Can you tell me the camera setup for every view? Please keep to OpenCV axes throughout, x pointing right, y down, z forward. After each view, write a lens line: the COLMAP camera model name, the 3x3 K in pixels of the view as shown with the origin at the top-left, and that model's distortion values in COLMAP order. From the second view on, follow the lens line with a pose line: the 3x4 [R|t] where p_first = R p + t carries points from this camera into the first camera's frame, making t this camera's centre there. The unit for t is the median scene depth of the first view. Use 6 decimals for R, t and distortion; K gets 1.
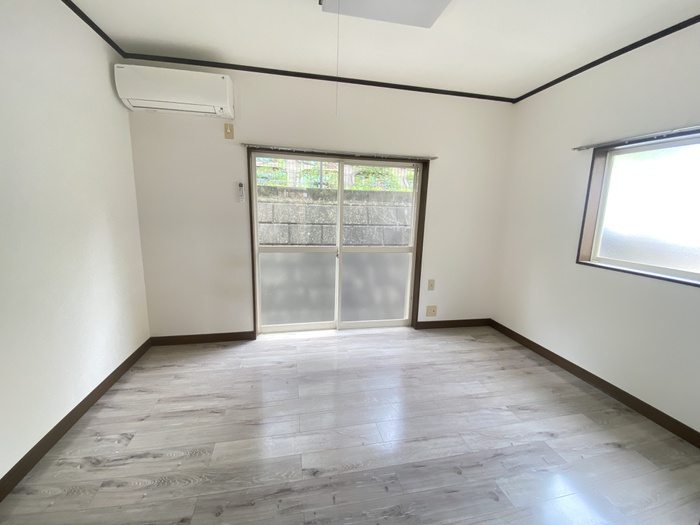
lens RADIAL K [[283.1, 0, 349.8], [0, 283.1, 261.2], [0, 0, 1]] dist [0.018021, -0.018747]
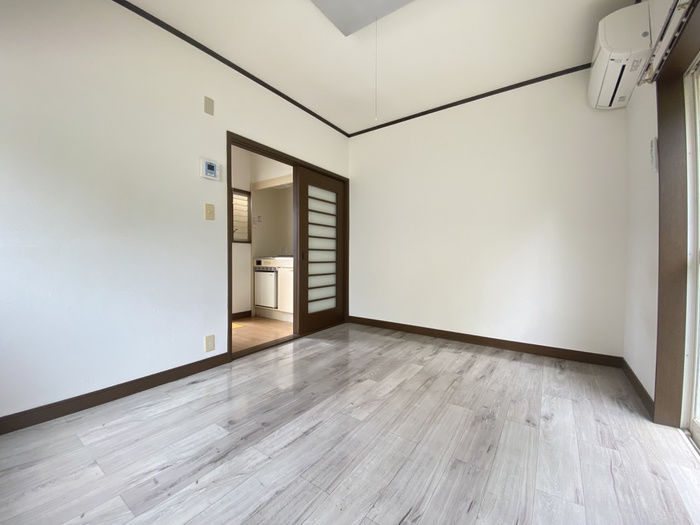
lens RADIAL K [[283.1, 0, 349.1], [0, 283.1, 260.2], [0, 0, 1]] dist [0.018021, -0.018747]
pose [[-0.731523, -0.018708, -0.681560, 0.491888], [-0.139395, 0.982613, 0.122642, -0.007881], [0.667415, 0.184722, -0.721411, 1.035664]]
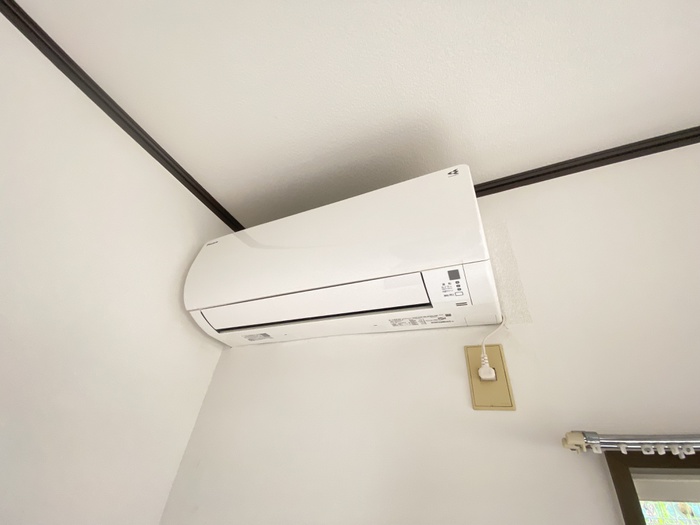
lens RADIAL K [[283.1, 0, 346.0], [0, 283.1, 262.9], [0, 0, 1]] dist [0.018021, -0.018747]
pose [[0.778715, -0.328003, -0.534806, -0.348238], [-0.201350, 0.676690, -0.708201, -0.321444], [0.594190, 0.659170, 0.460905, 0.740875]]
